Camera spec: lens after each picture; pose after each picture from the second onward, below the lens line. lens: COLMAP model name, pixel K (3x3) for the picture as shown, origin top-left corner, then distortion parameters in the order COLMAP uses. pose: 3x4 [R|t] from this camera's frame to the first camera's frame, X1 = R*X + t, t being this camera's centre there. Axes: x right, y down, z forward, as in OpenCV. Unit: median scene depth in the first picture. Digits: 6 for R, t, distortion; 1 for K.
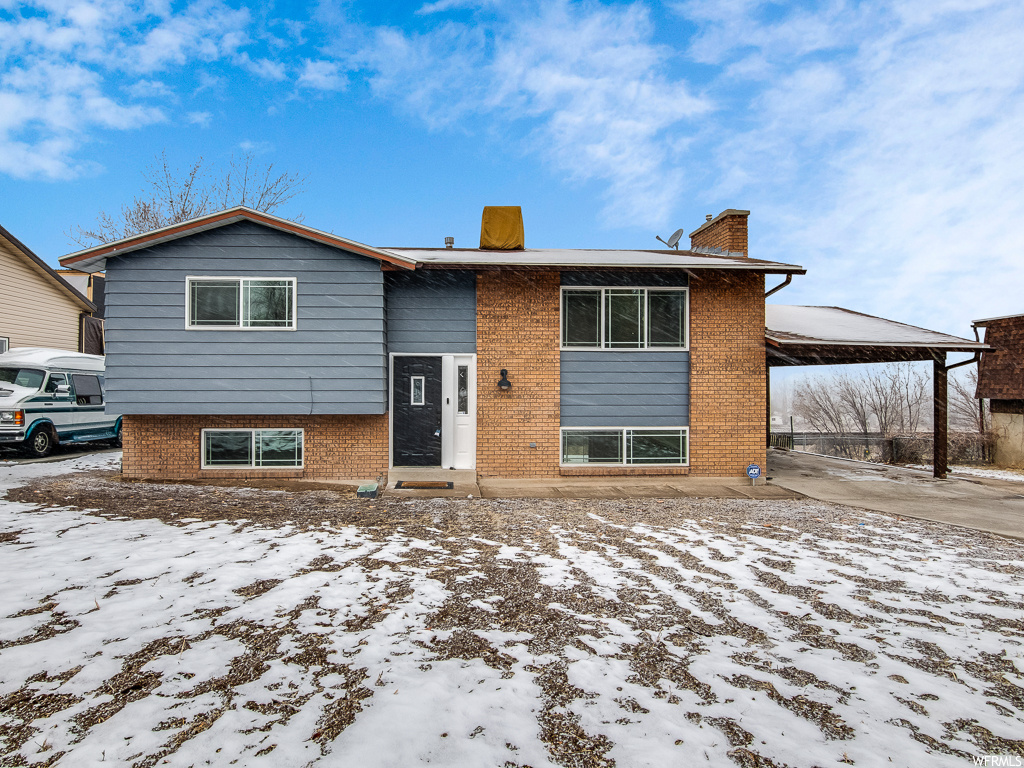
lens RADIAL K [[780.0, 0, 512.0], [0, 780.0, 384.0], [0, 0, 1]] dist [-0.030904, 0.000103]
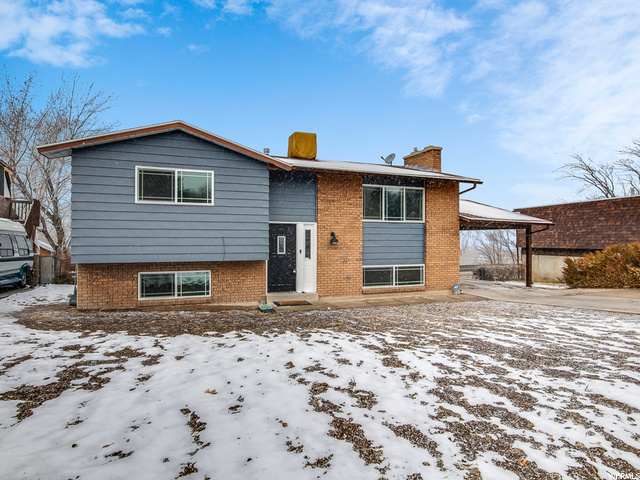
lens RADIAL K [[494.4, 0, 320.0], [0, 494.4, 240.0], [0, 0, 1]] dist [-0.025942, -0.004952]
pose [[0.918482, -0.000243, 0.395462, -0.457013], [-0.001635, 0.999989, 0.004414, -0.006626], [-0.395458, -0.004701, 0.918472, 0.031705]]
